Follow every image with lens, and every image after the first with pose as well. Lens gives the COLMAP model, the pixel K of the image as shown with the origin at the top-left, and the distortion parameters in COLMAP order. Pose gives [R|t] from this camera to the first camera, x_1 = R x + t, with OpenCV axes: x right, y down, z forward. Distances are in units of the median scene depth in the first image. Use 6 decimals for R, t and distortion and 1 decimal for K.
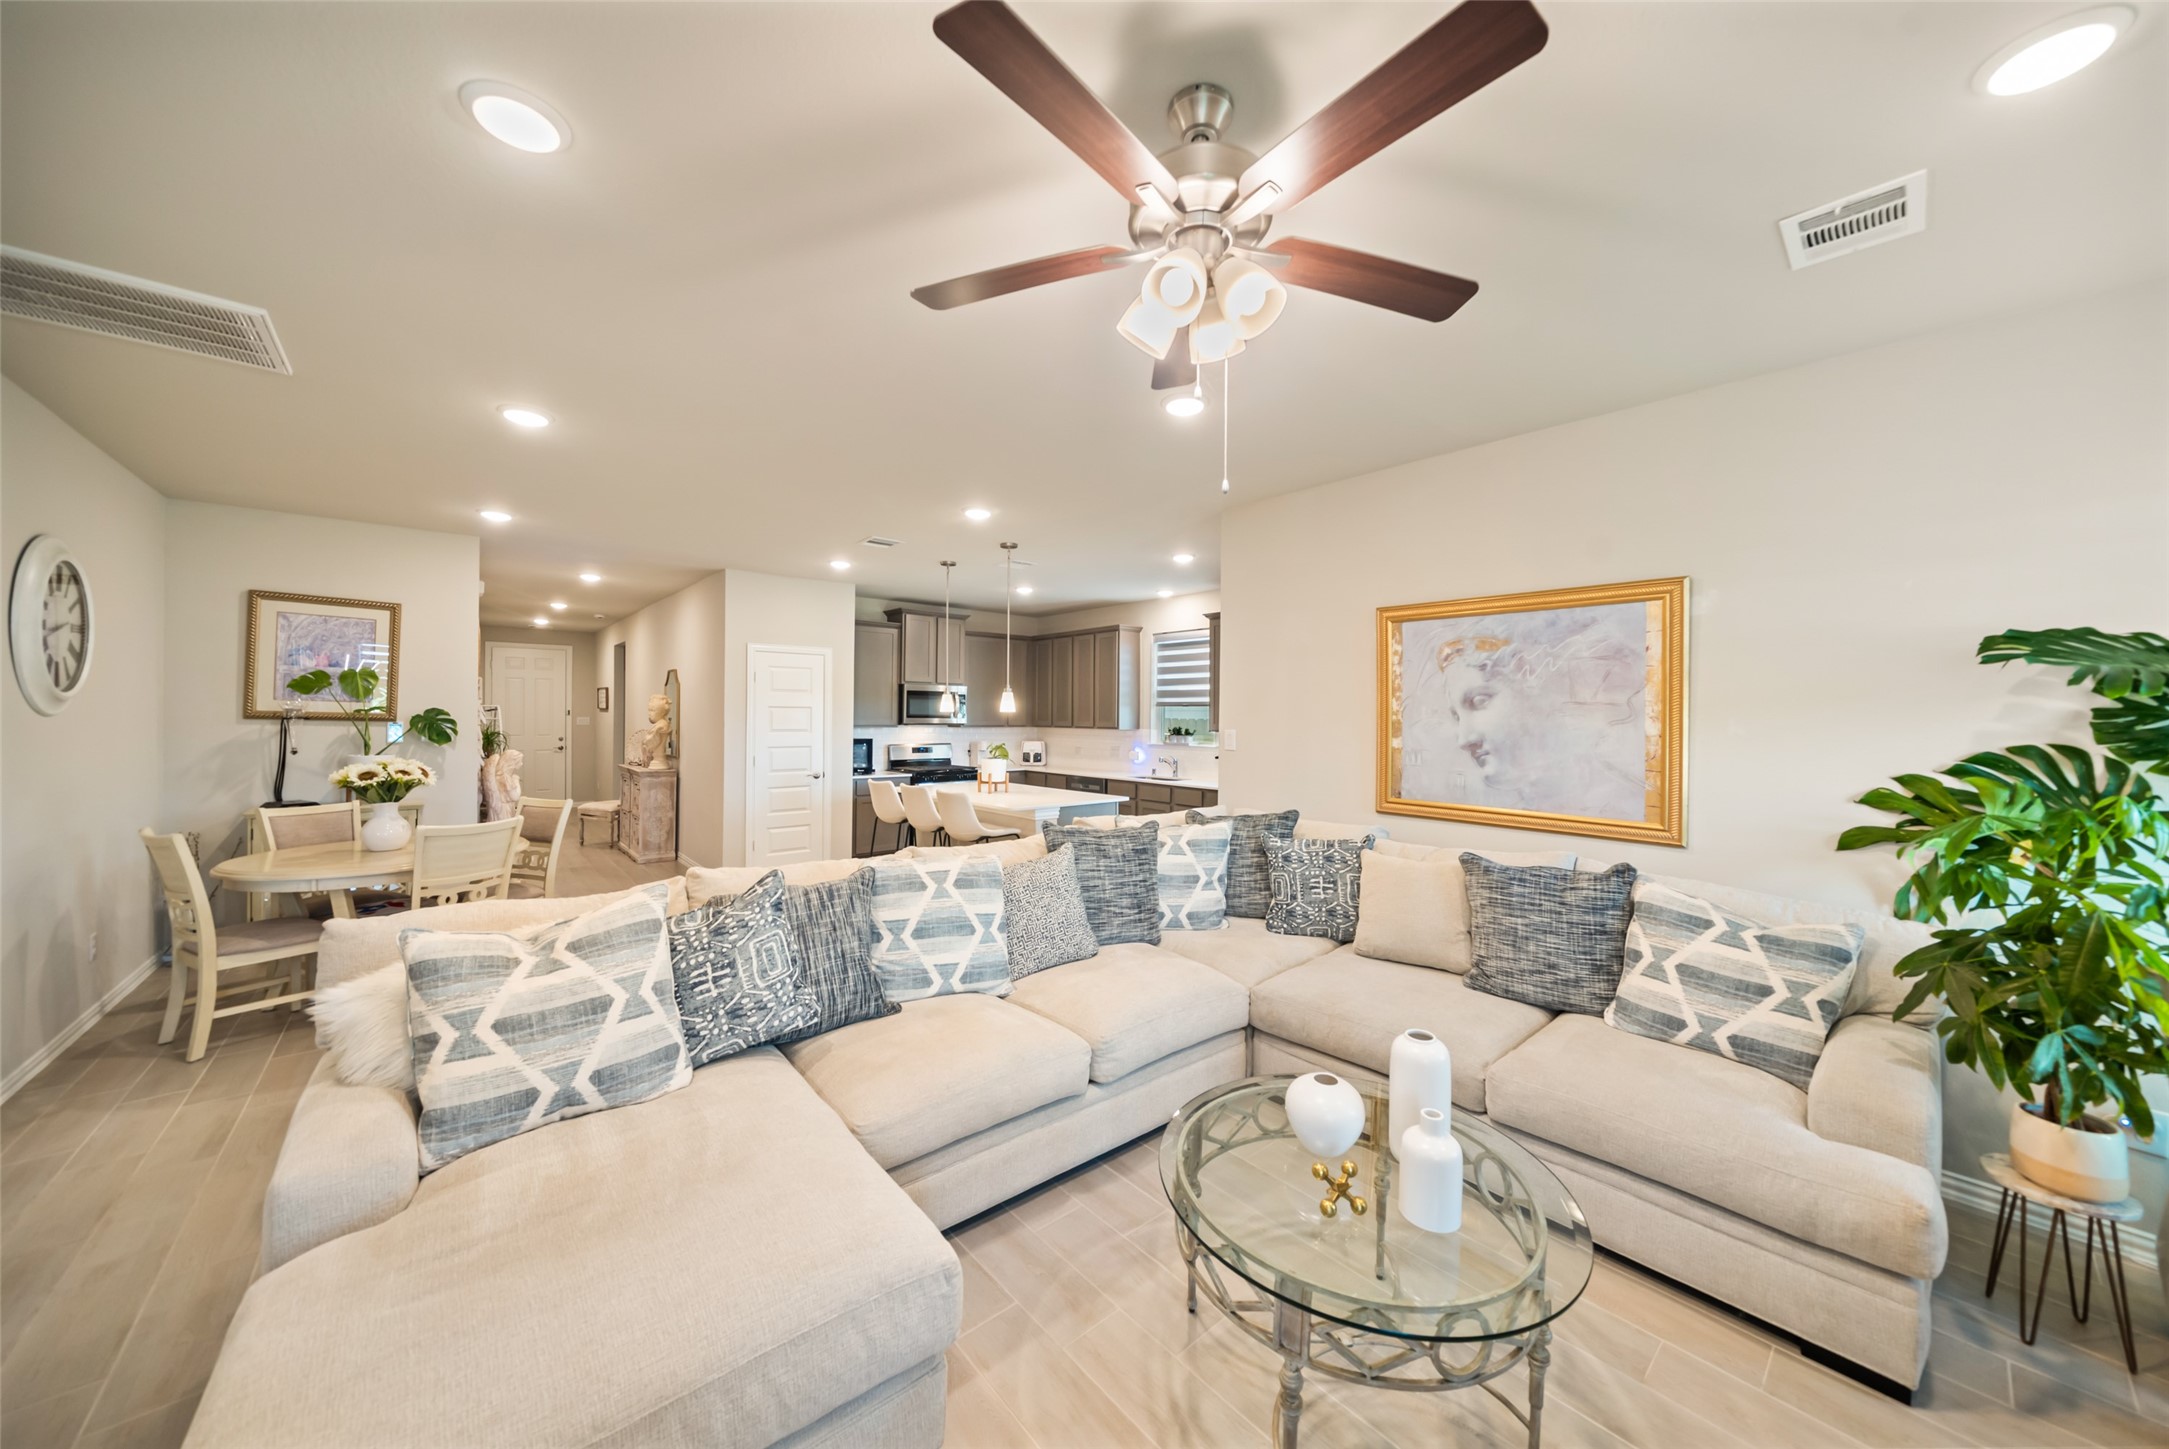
lens RADIAL K [[750.3, 0, 1097.6], [0, 750.3, 715.8], [0, 0, 1]] dist [-0.009400, 0.000111]
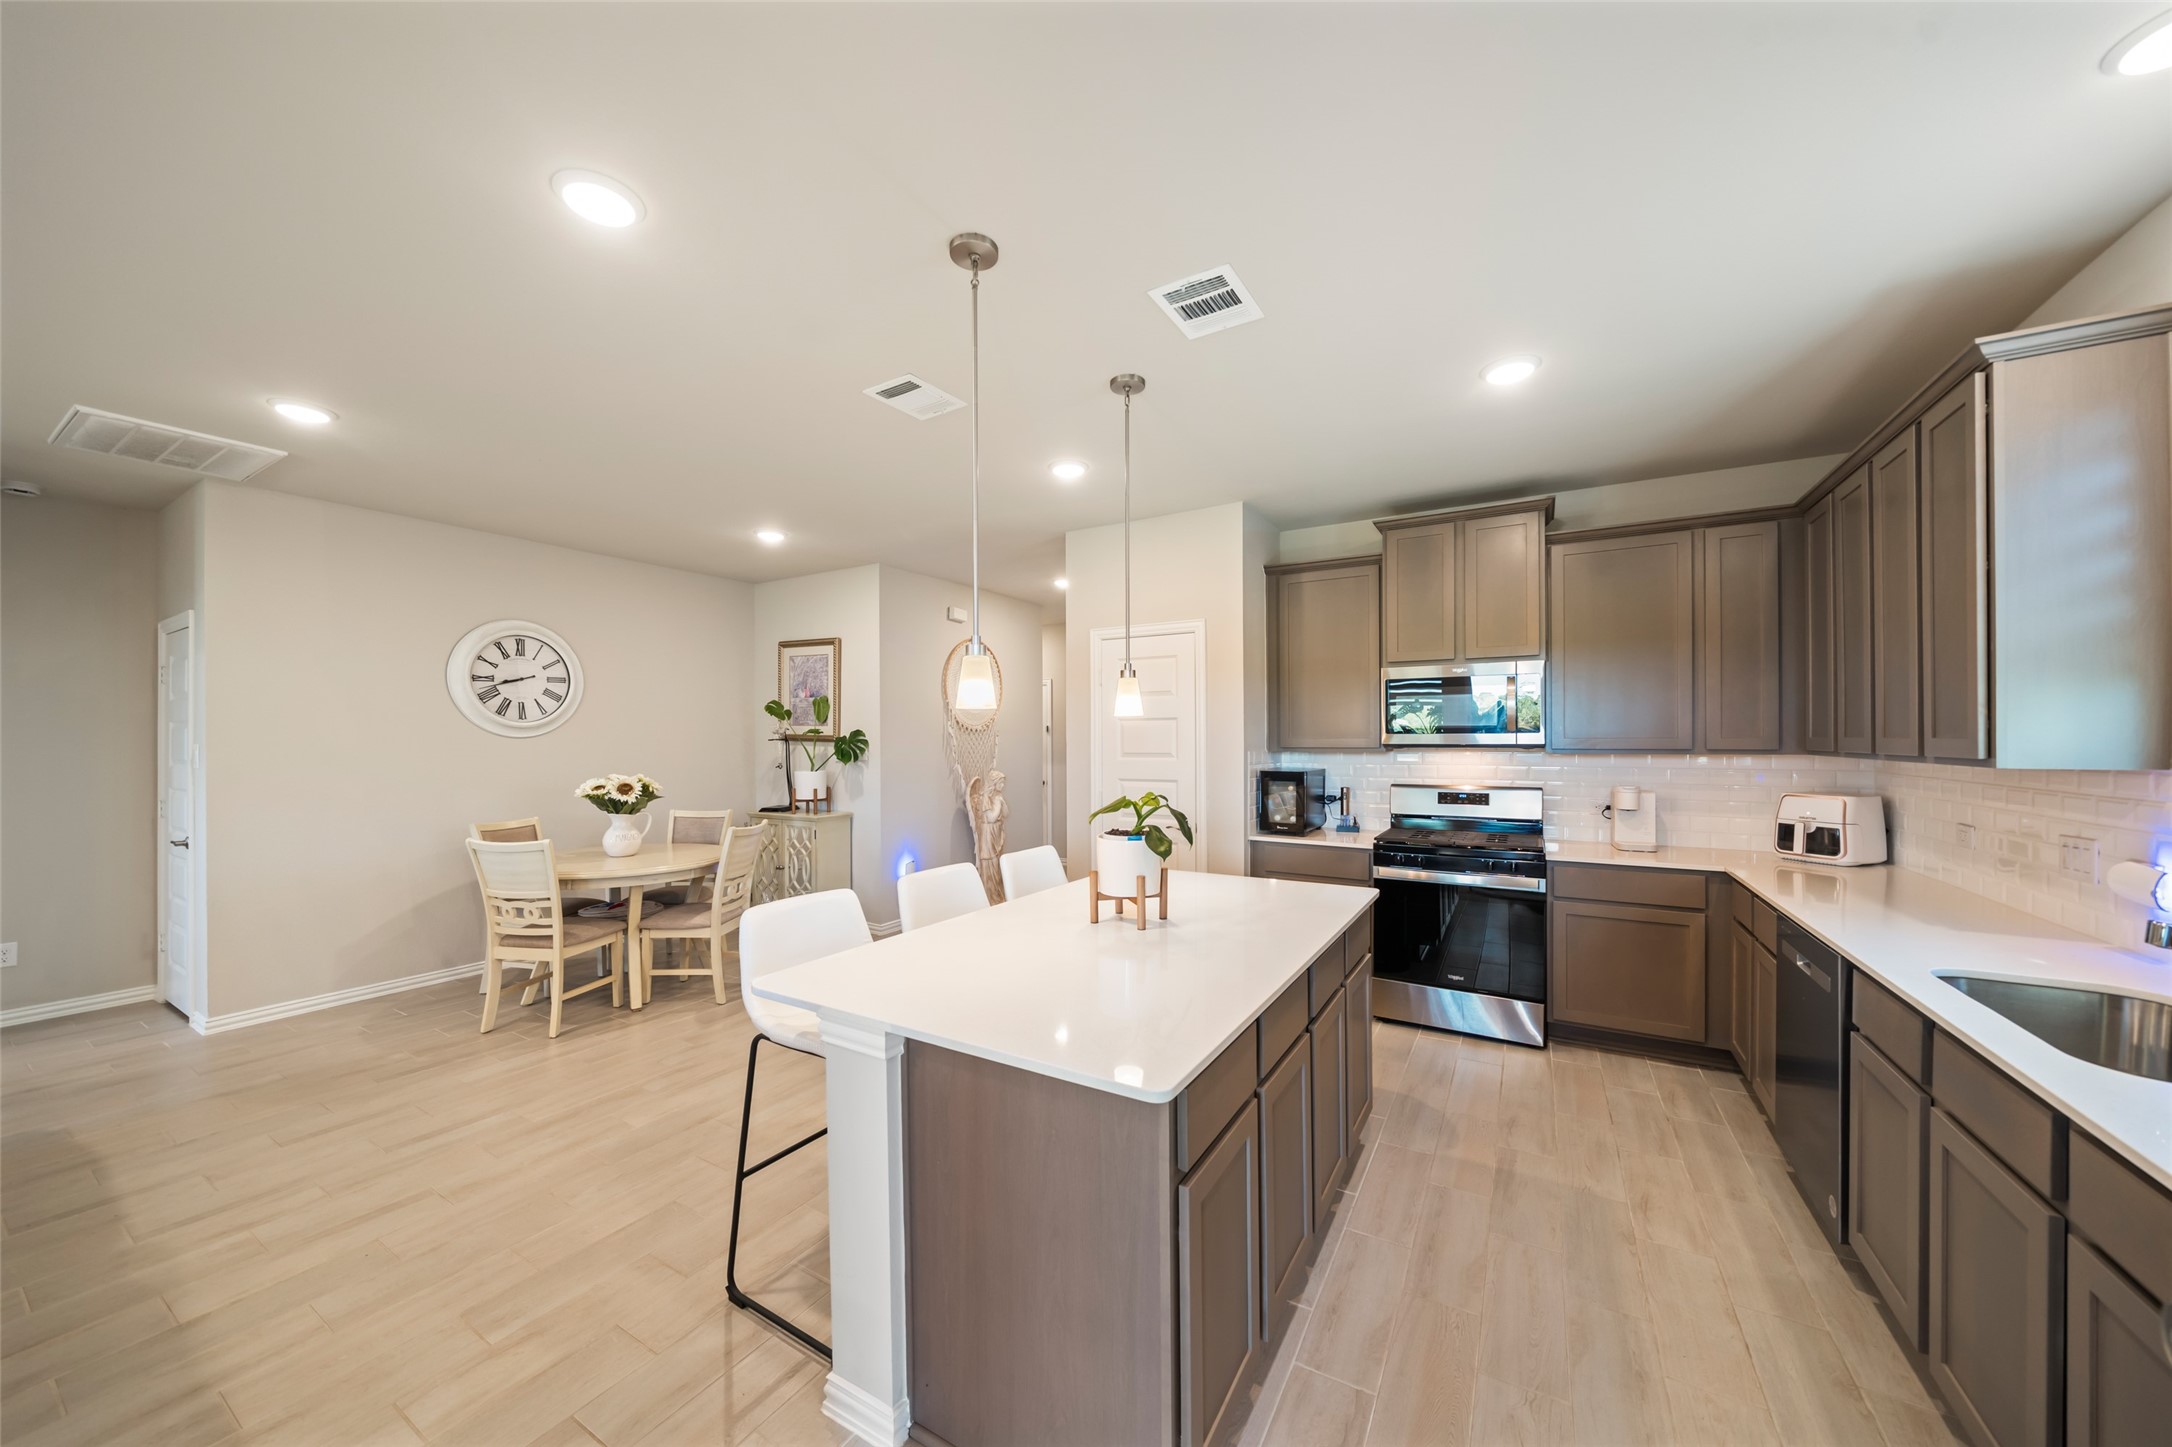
lens RADIAL K [[751.4, 0, 1096.7], [0, 751.4, 739.6], [0, 0, 1]] dist [-0.009400, 0.000111]
pose [[0.315223, -0.006683, -0.948994, 0.264463], [0.007964, 0.999959, -0.004396, 0.012381], [0.948984, -0.006172, 0.315263, 1.023053]]
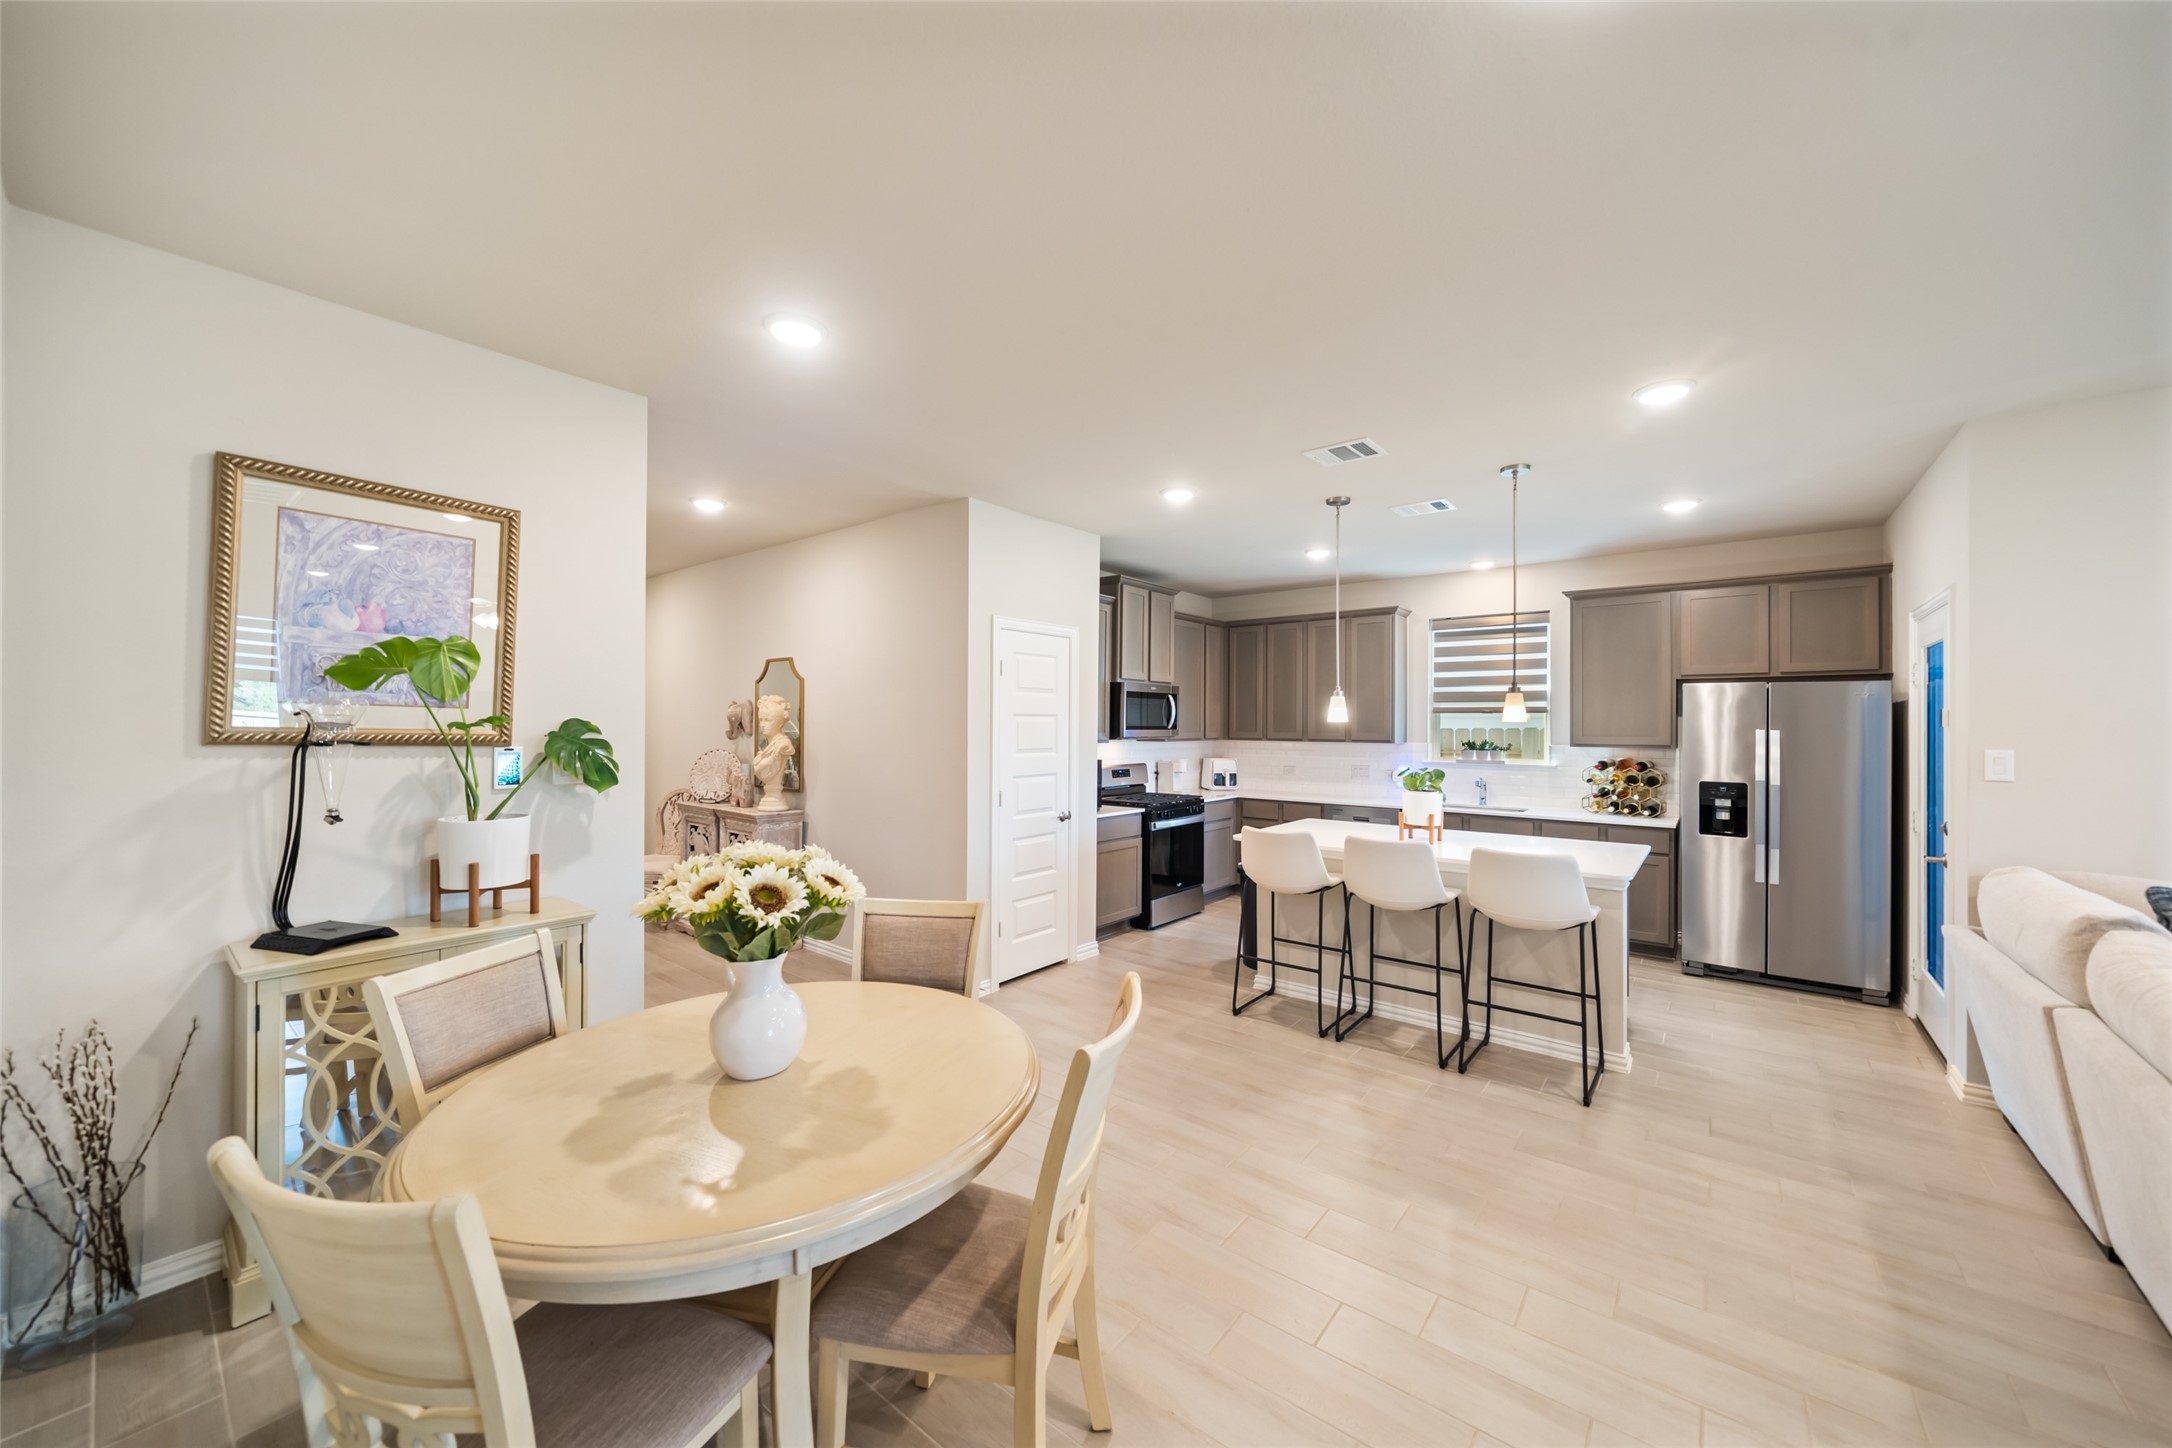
lens RADIAL K [[788.4, 0, 1088.0], [0, 788.4, 718.1], [0, 0, 1]] dist [-0.006863, 0.000143]
pose [[0.984765, -0.000885, 0.173889, -0.659525], [0.001401, 0.999995, -0.002846, -0.009073], [-0.173886, 0.003046, 0.984761, 0.418459]]
